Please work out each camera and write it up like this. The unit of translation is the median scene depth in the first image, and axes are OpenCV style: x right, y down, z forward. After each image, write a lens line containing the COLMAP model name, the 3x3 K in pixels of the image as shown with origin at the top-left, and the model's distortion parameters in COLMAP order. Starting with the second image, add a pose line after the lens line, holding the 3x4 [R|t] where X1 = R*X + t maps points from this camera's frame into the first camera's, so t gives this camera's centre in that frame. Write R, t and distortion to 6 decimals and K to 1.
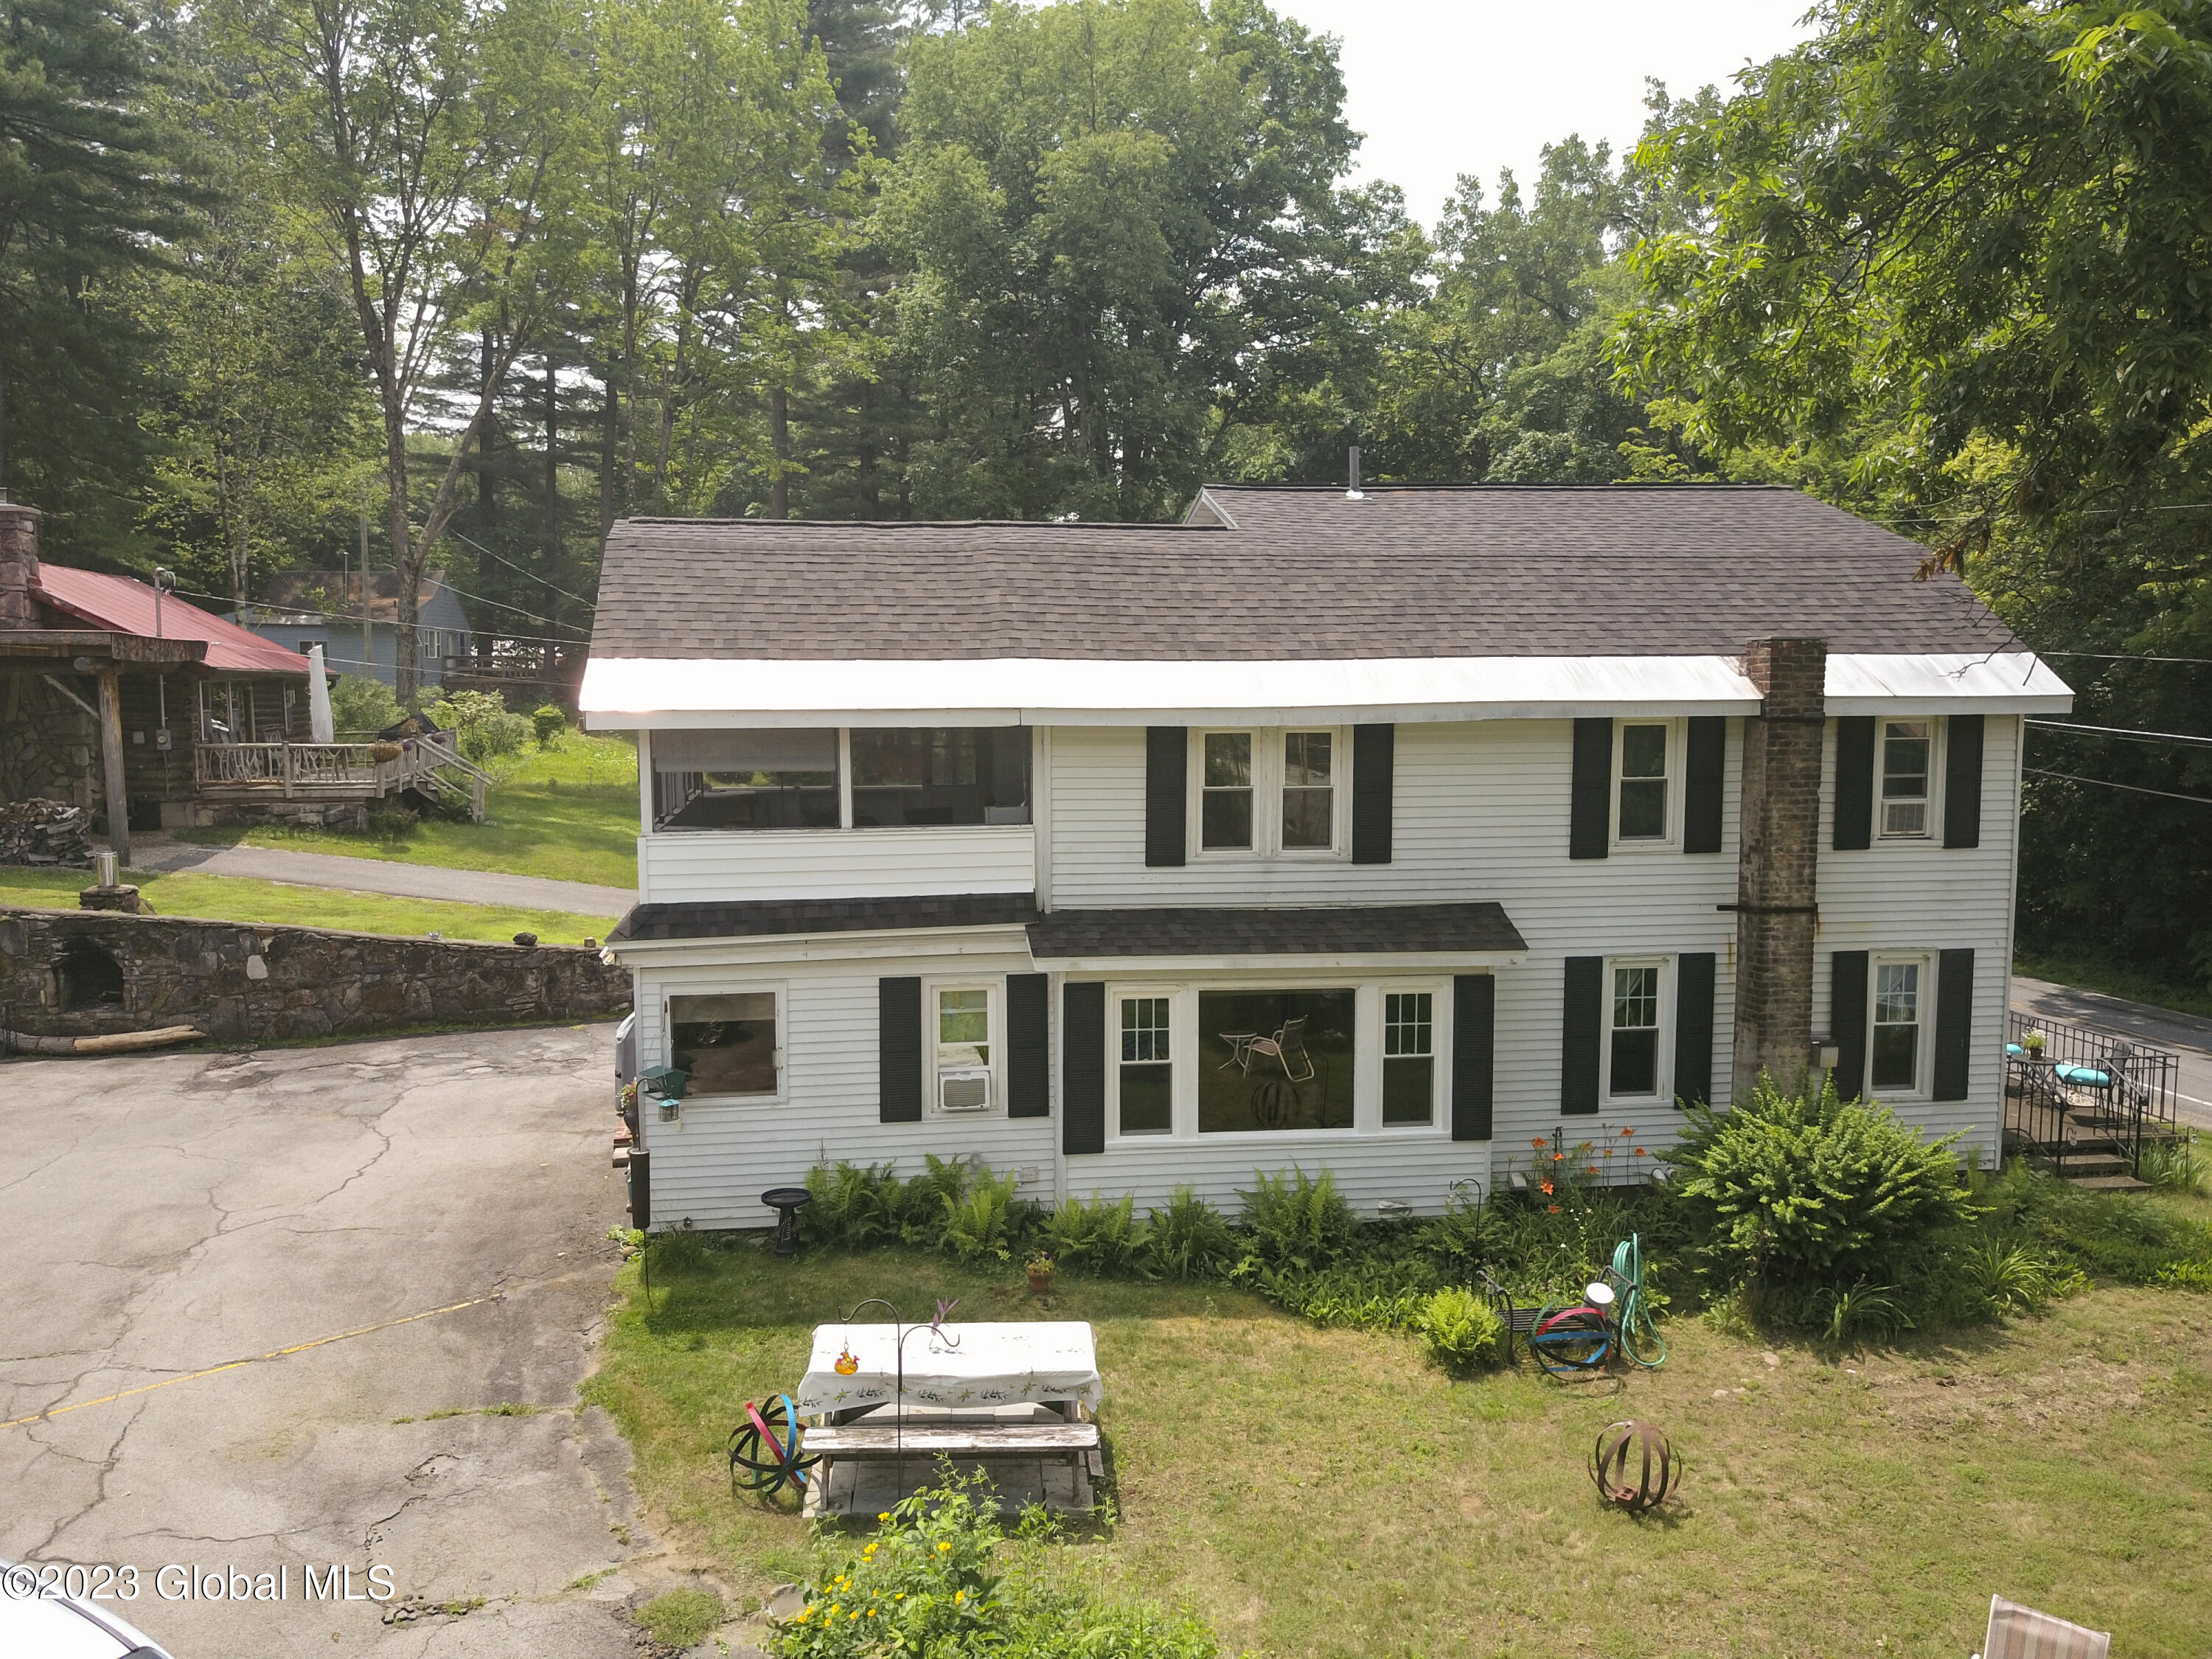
lens RADIAL K [[1697.1, 0, 1112.3], [0, 1697.1, 836.1], [0, 0, 1]] dist [0.013073, -0.010552]
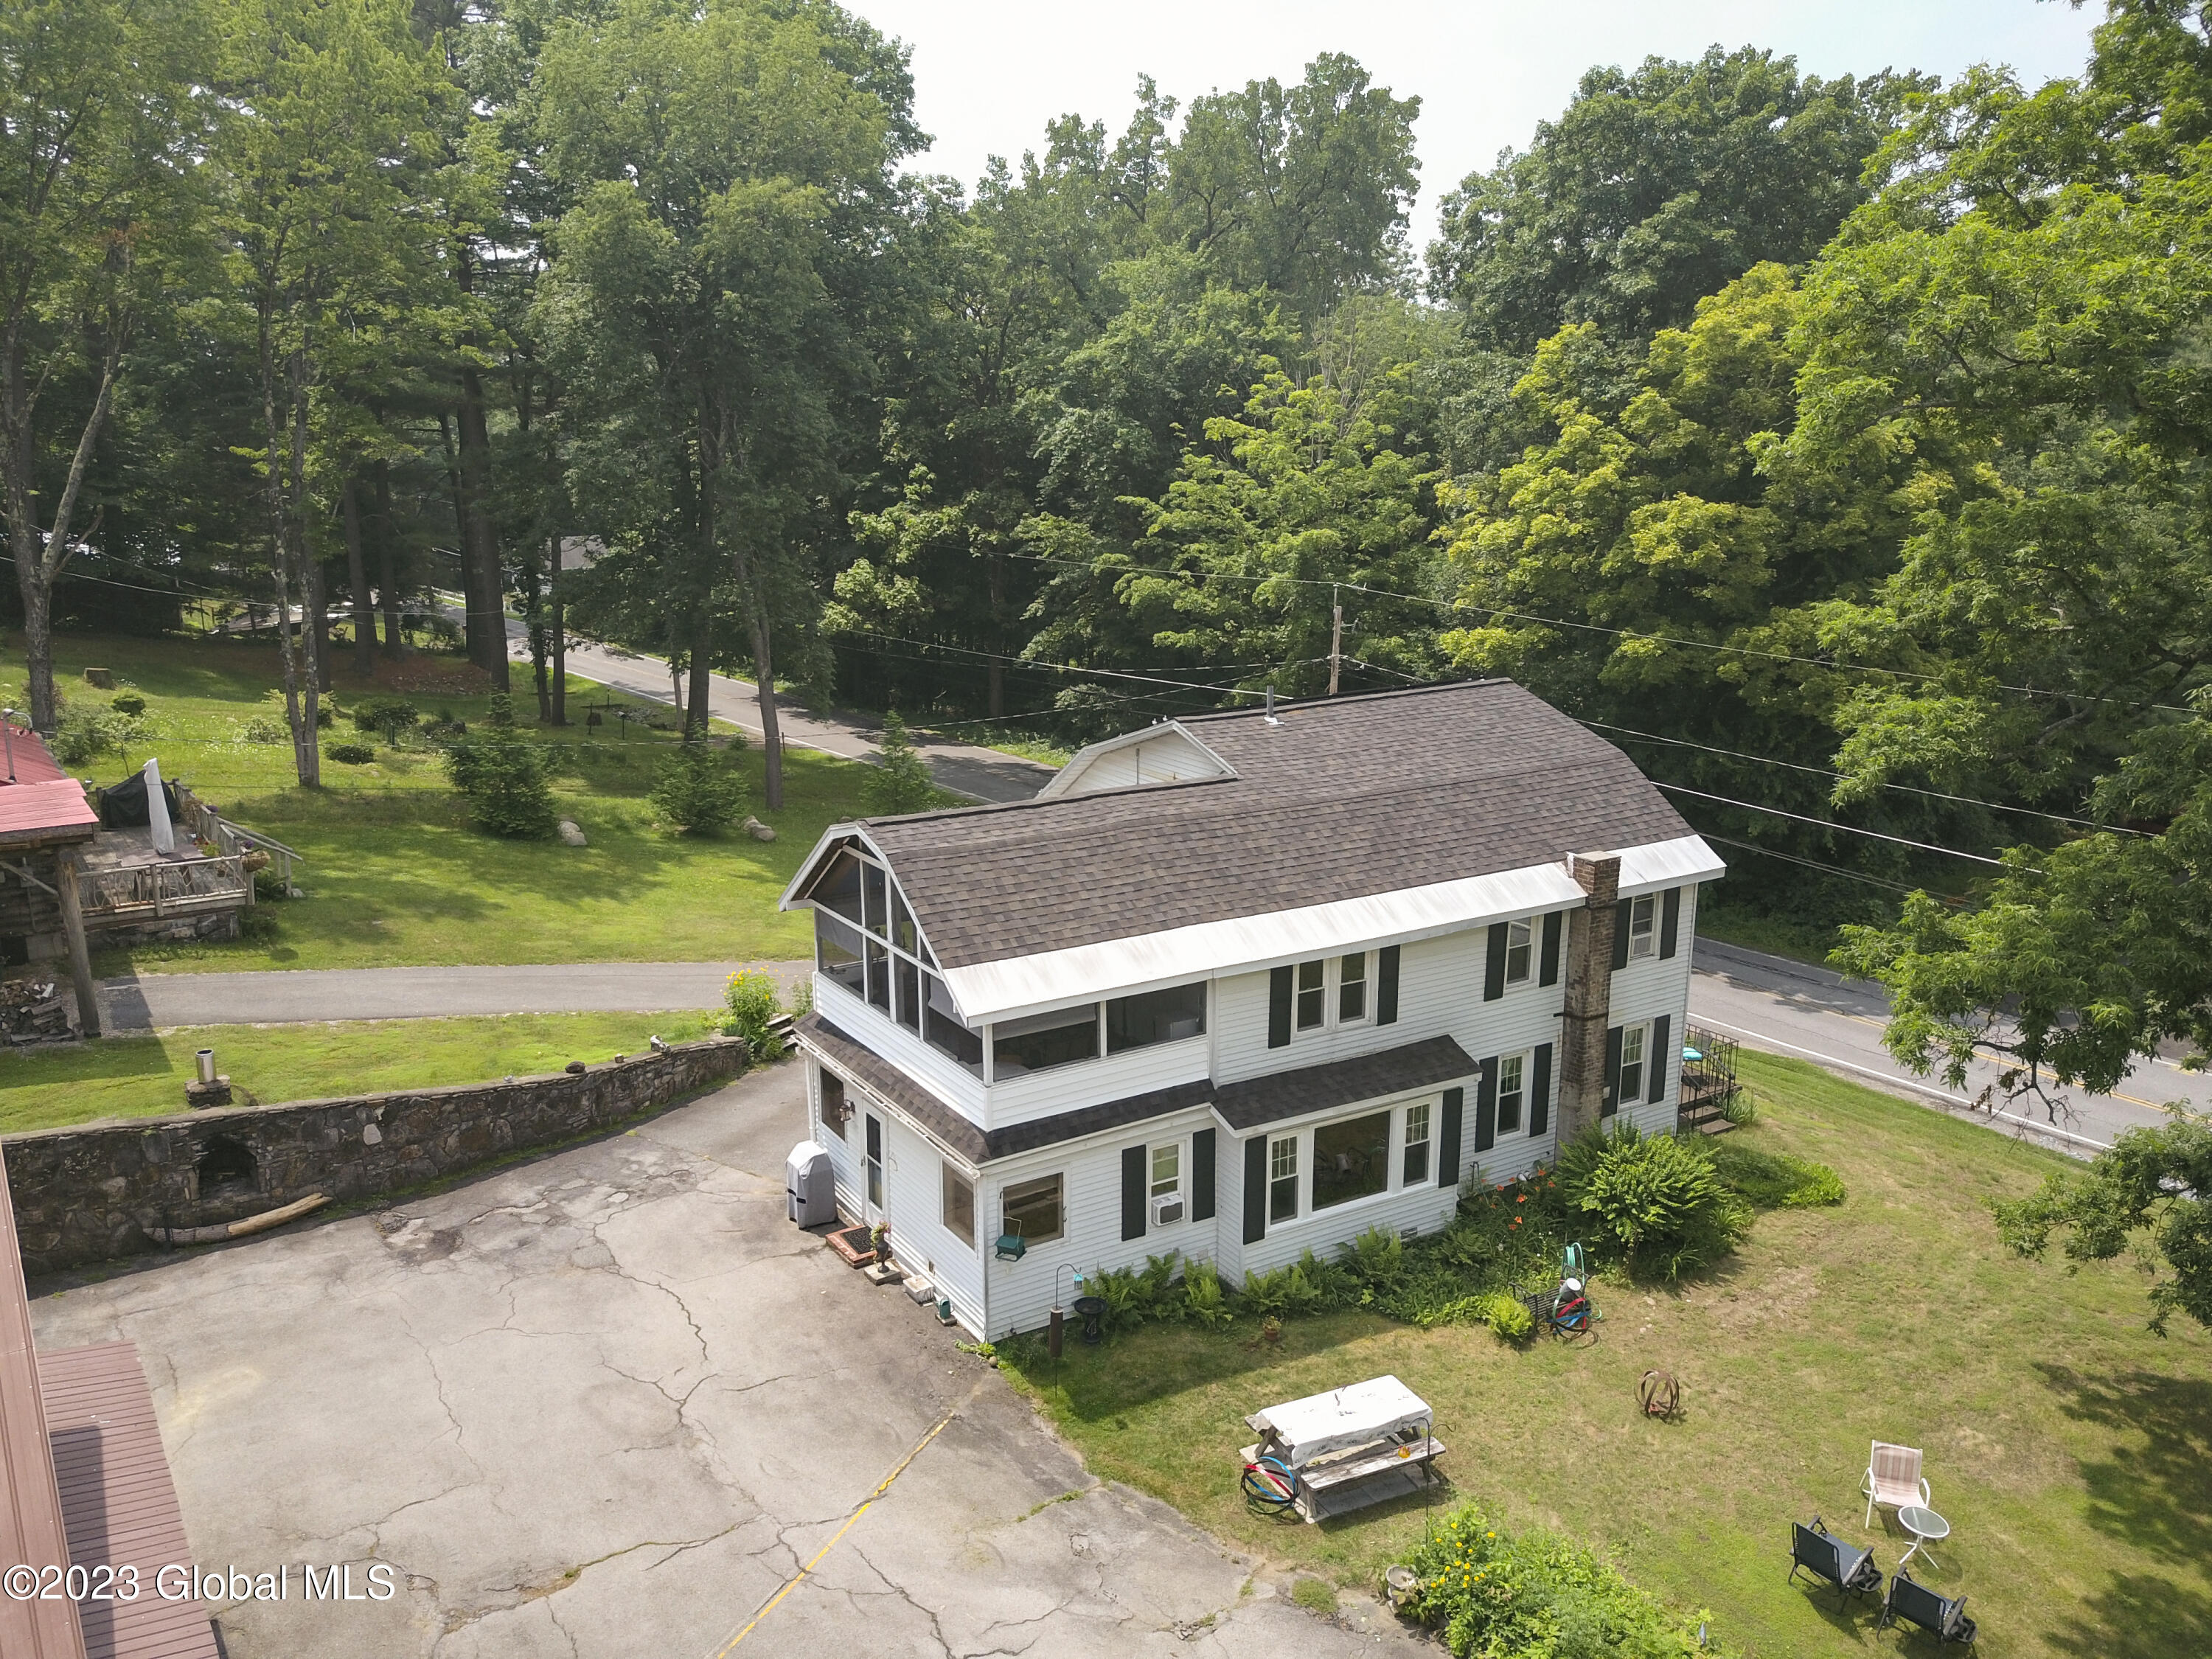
lens RADIAL K [[1697.1, 0, 1093.1], [0, 1697.1, 829.7], [0, 0, 1]] dist [0.013073, -0.010552]
pose [[0.922344, -0.086041, 0.376667, -0.681788], [0.034386, 0.989301, 0.141782, -0.398486], [-0.384836, -0.117819, 0.915434, -0.320054]]
